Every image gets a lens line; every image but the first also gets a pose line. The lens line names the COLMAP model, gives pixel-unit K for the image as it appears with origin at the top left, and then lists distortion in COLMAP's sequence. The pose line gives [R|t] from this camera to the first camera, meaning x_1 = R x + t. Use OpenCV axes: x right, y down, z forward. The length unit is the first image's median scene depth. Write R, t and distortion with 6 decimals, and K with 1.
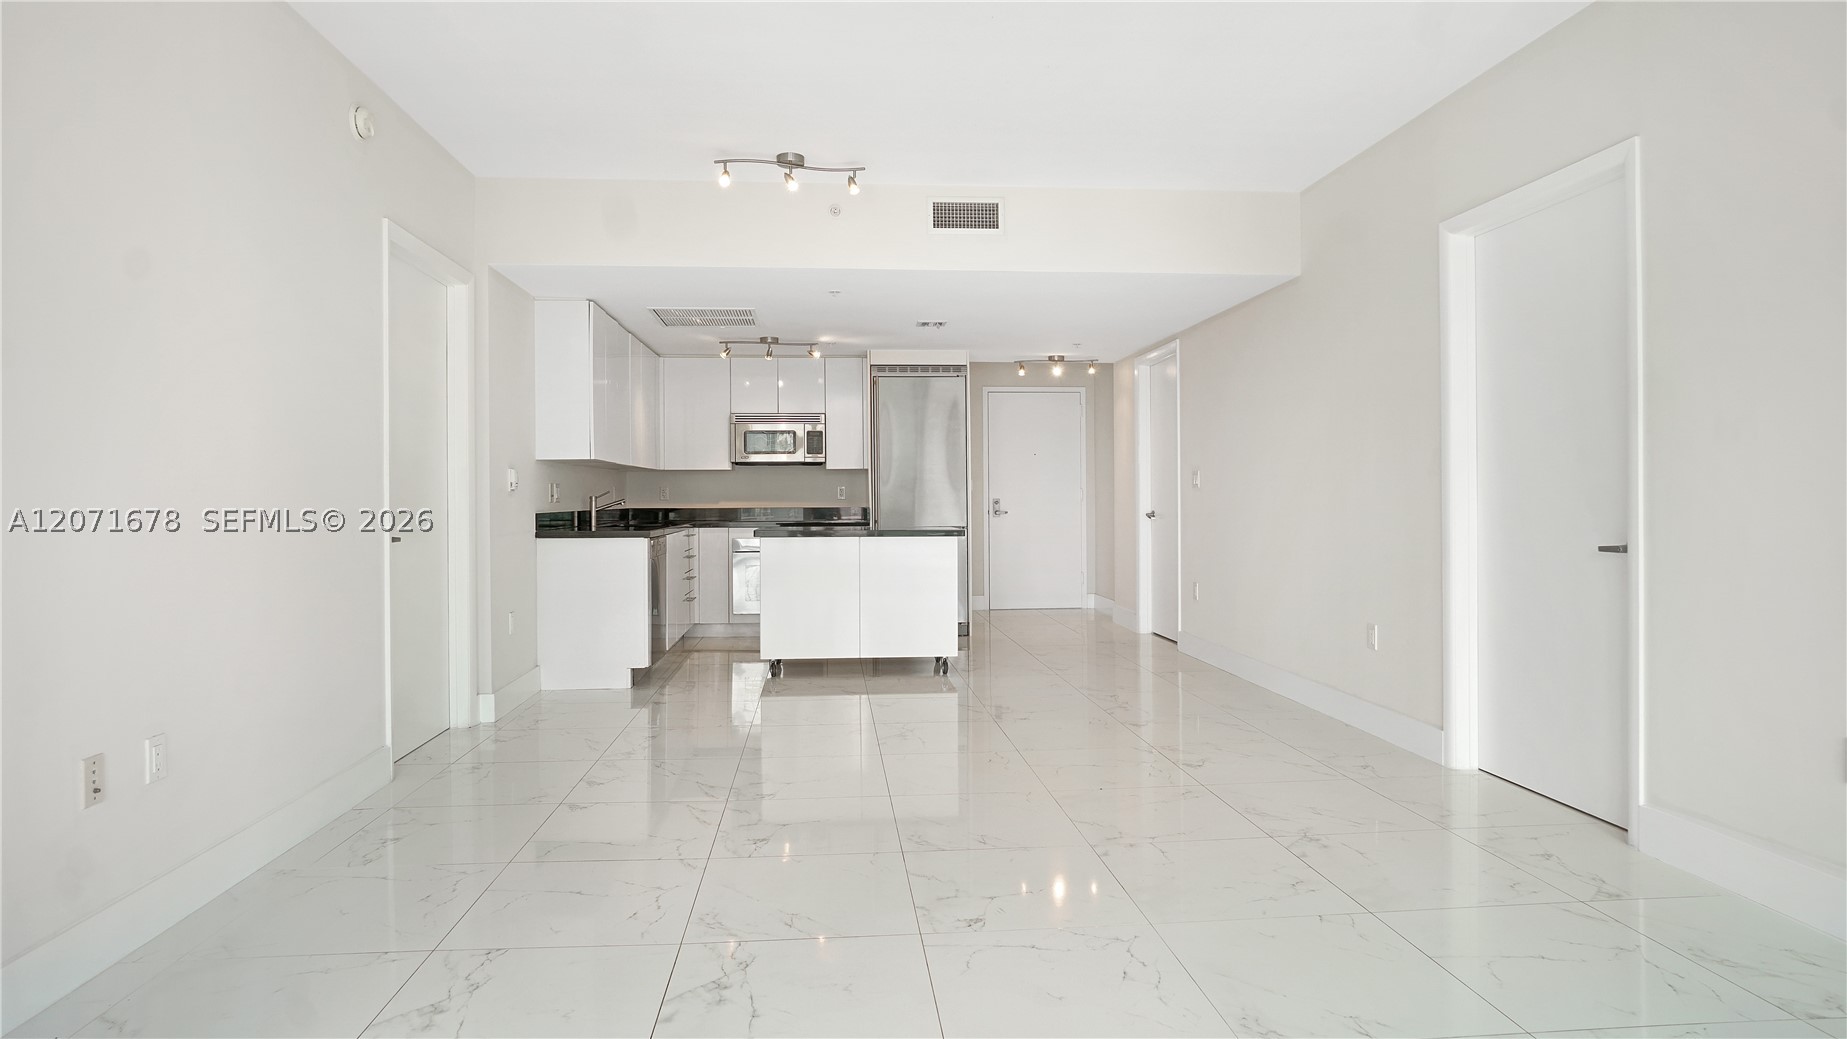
lens RADIAL K [[1004.5, 0, 917.6], [0, 1004.5, 508.2], [0, 0, 1]] dist [-0.029948, -0.000421]
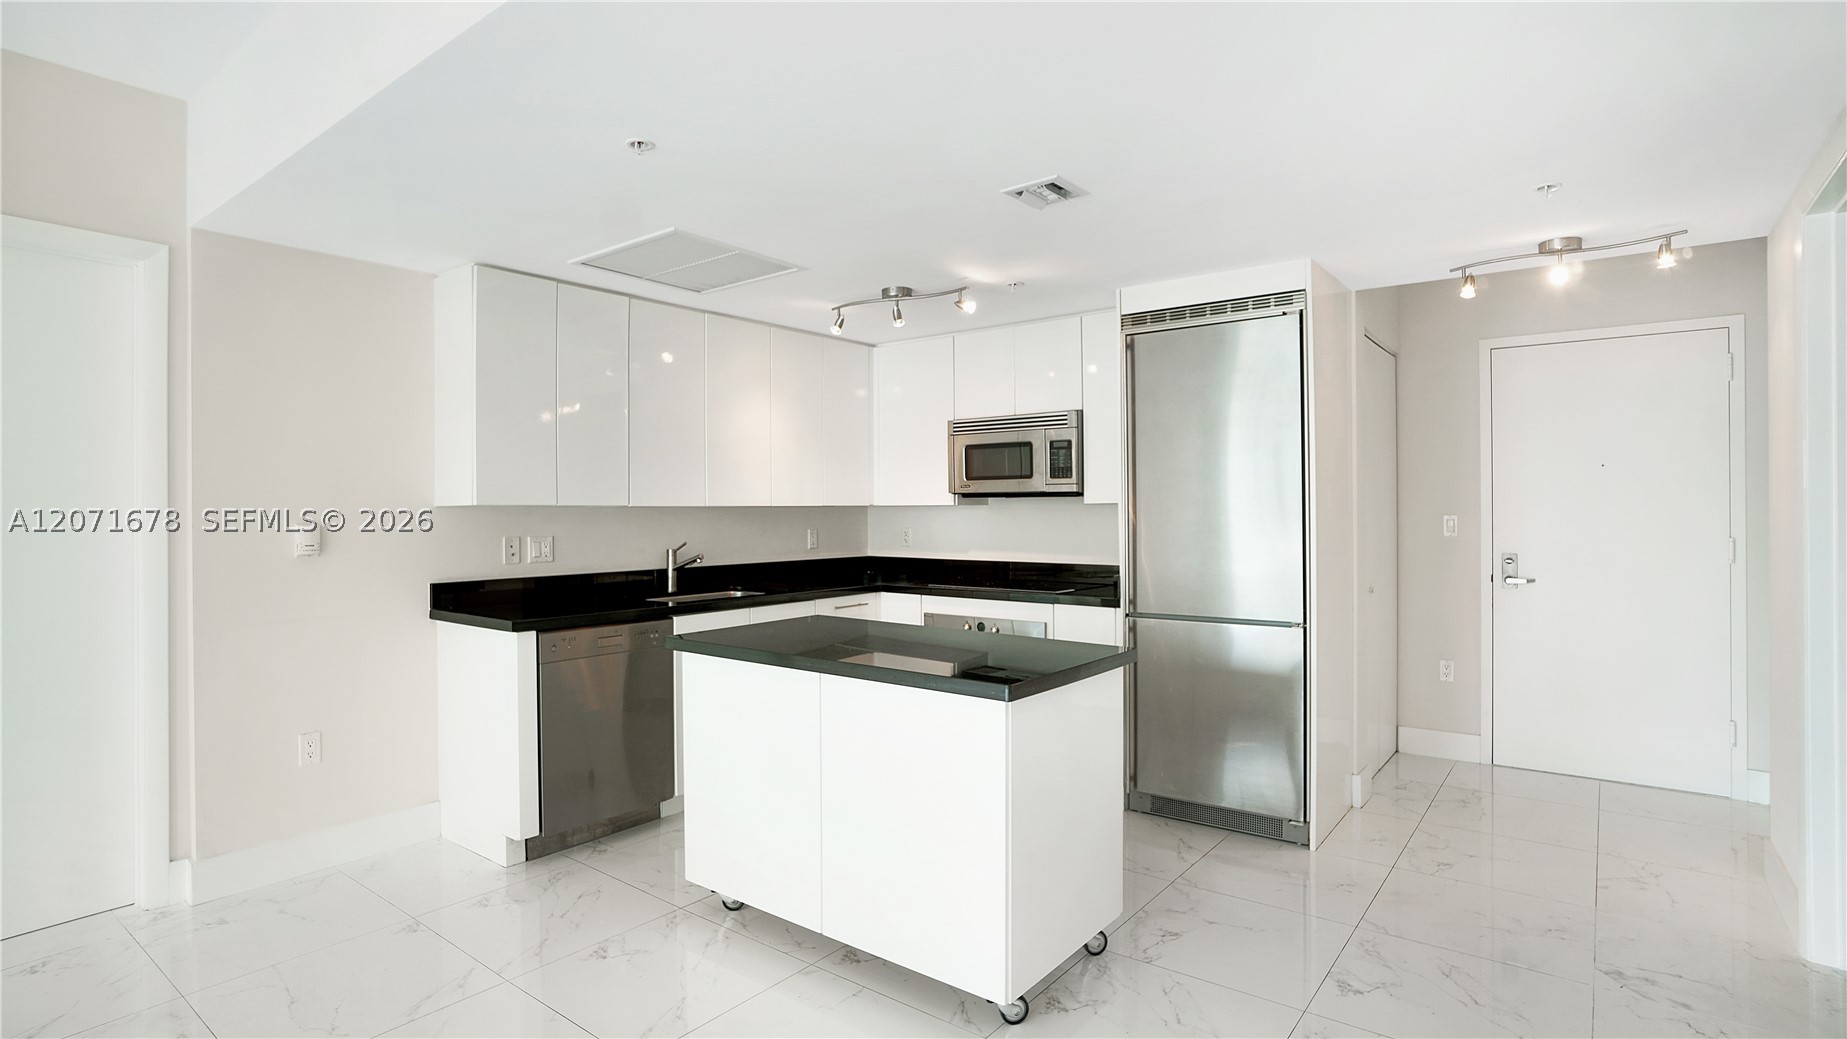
lens RADIAL K [[909.5, 0, 923.6], [0, 909.5, 521.6], [0, 0, 1]] dist [-0.001881, -0.000530]
pose [[0.740407, 0.012437, -0.672044, 0.205453], [-0.010235, 0.999921, 0.007229, -0.031342], [0.672081, 0.001526, 0.740476, 0.544269]]
